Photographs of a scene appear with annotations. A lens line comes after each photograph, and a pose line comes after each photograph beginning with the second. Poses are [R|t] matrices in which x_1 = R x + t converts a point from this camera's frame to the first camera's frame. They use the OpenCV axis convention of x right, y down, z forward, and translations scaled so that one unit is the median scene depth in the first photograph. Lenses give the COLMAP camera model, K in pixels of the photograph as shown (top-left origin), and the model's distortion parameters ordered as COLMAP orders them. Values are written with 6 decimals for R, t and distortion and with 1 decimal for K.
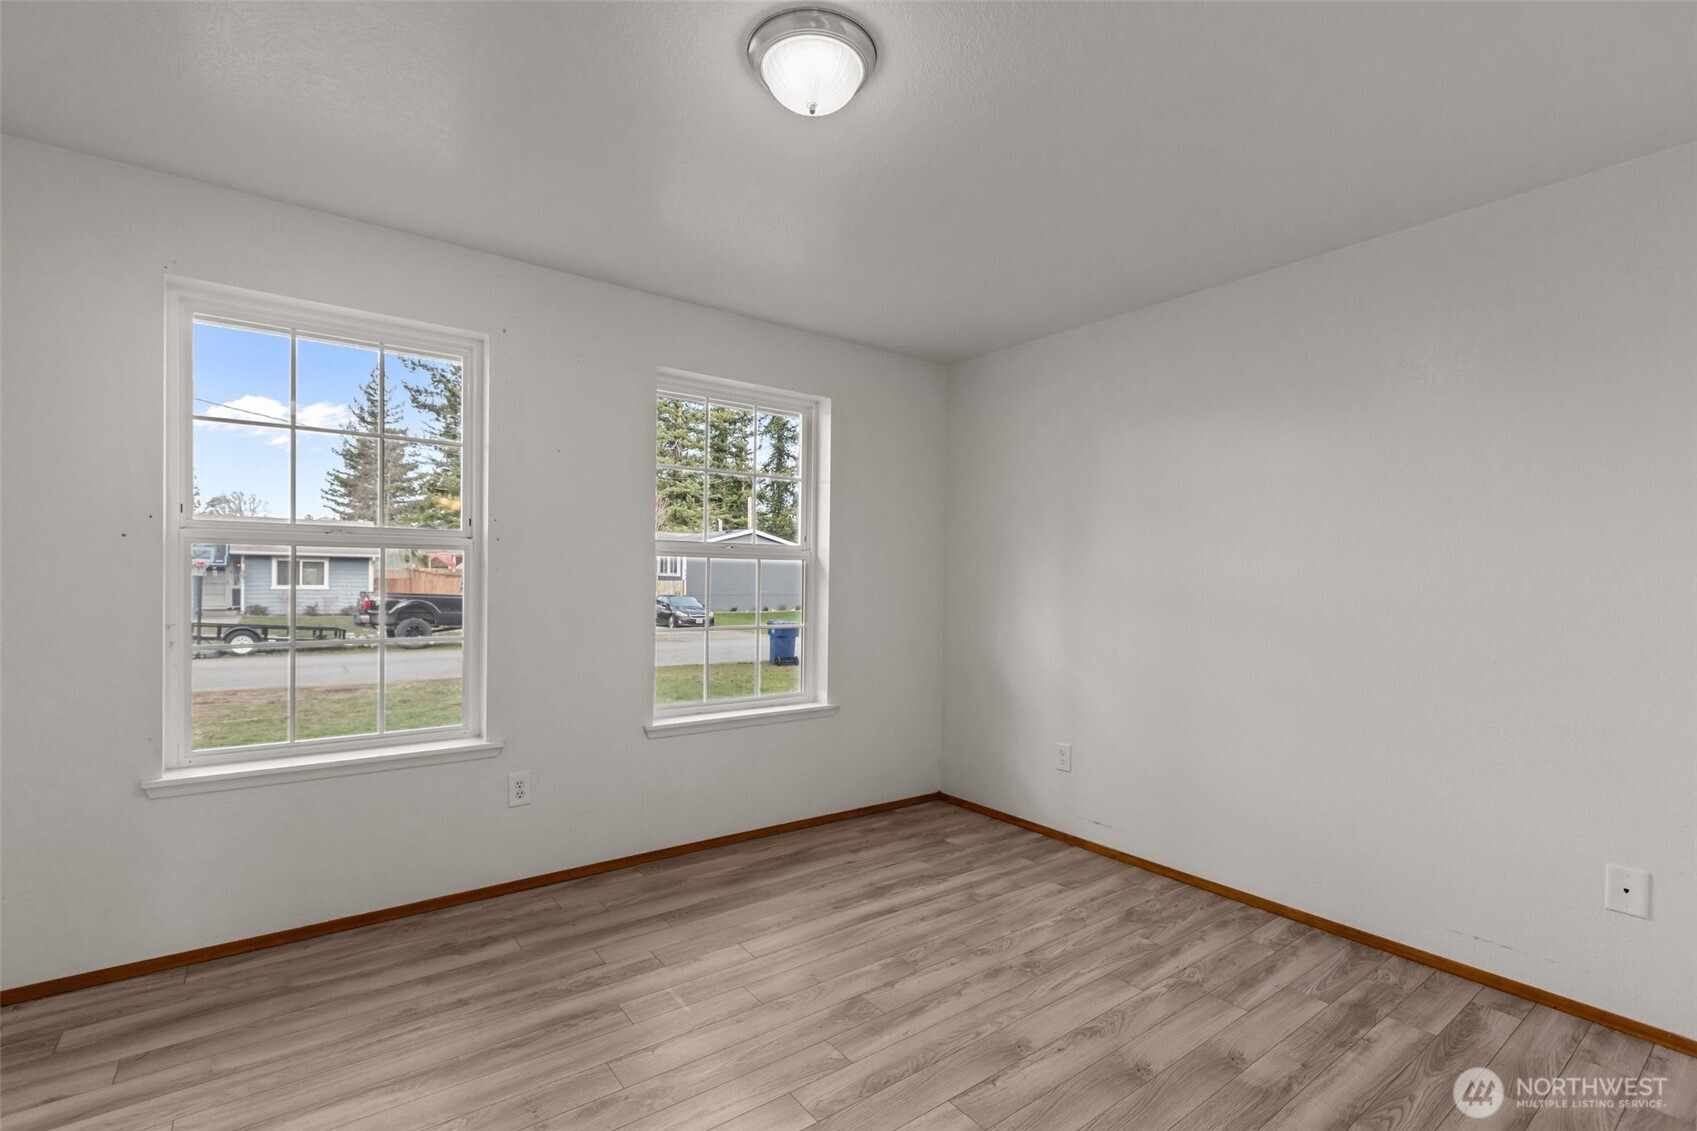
lens RADIAL K [[761.0, 0, 836.9], [0, 761.0, 573.5], [0, 0, 1]] dist [0.006673, -0.003378]
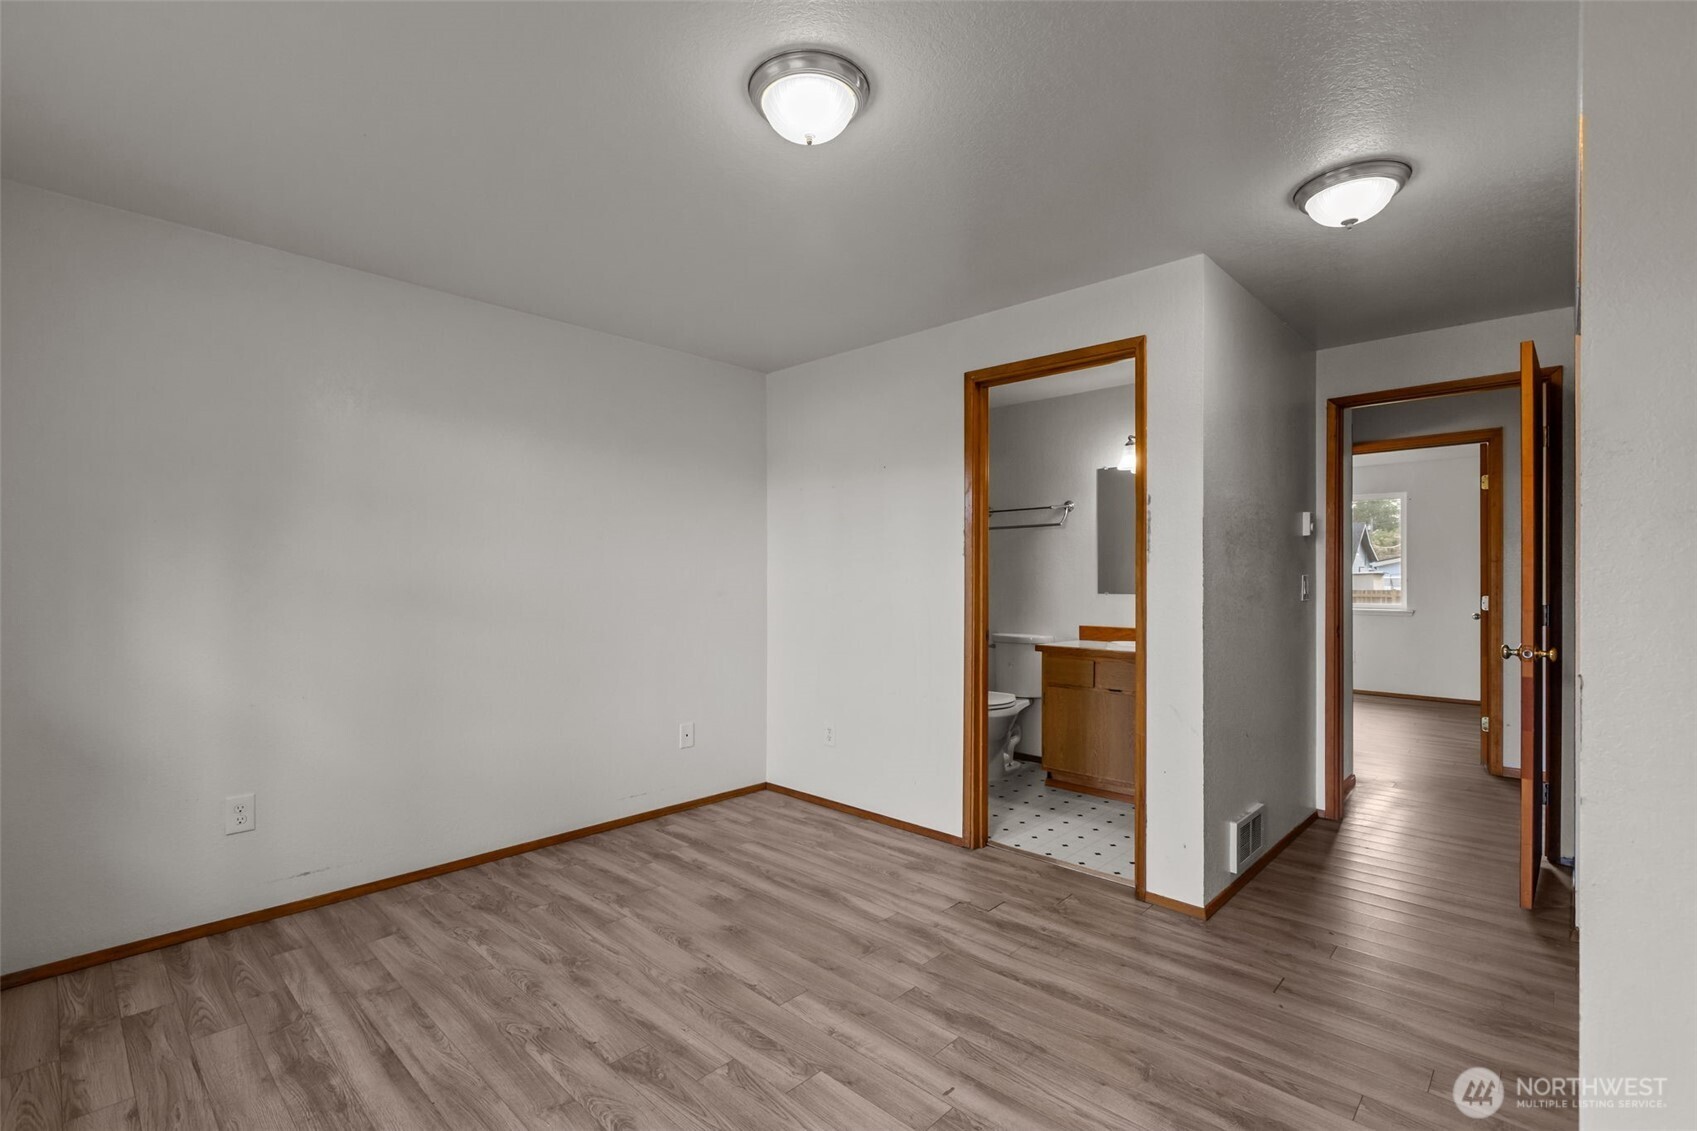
lens RADIAL K [[761.0, 0, 832.4], [0, 761.0, 572.0], [0, 0, 1]] dist [0.006673, -0.003378]
pose [[-0.167149, -0.005188, 0.985918, -0.729834], [-0.012660, 0.999915, 0.003116, -0.006046], [-0.985850, -0.011961, -0.167200, 0.770371]]
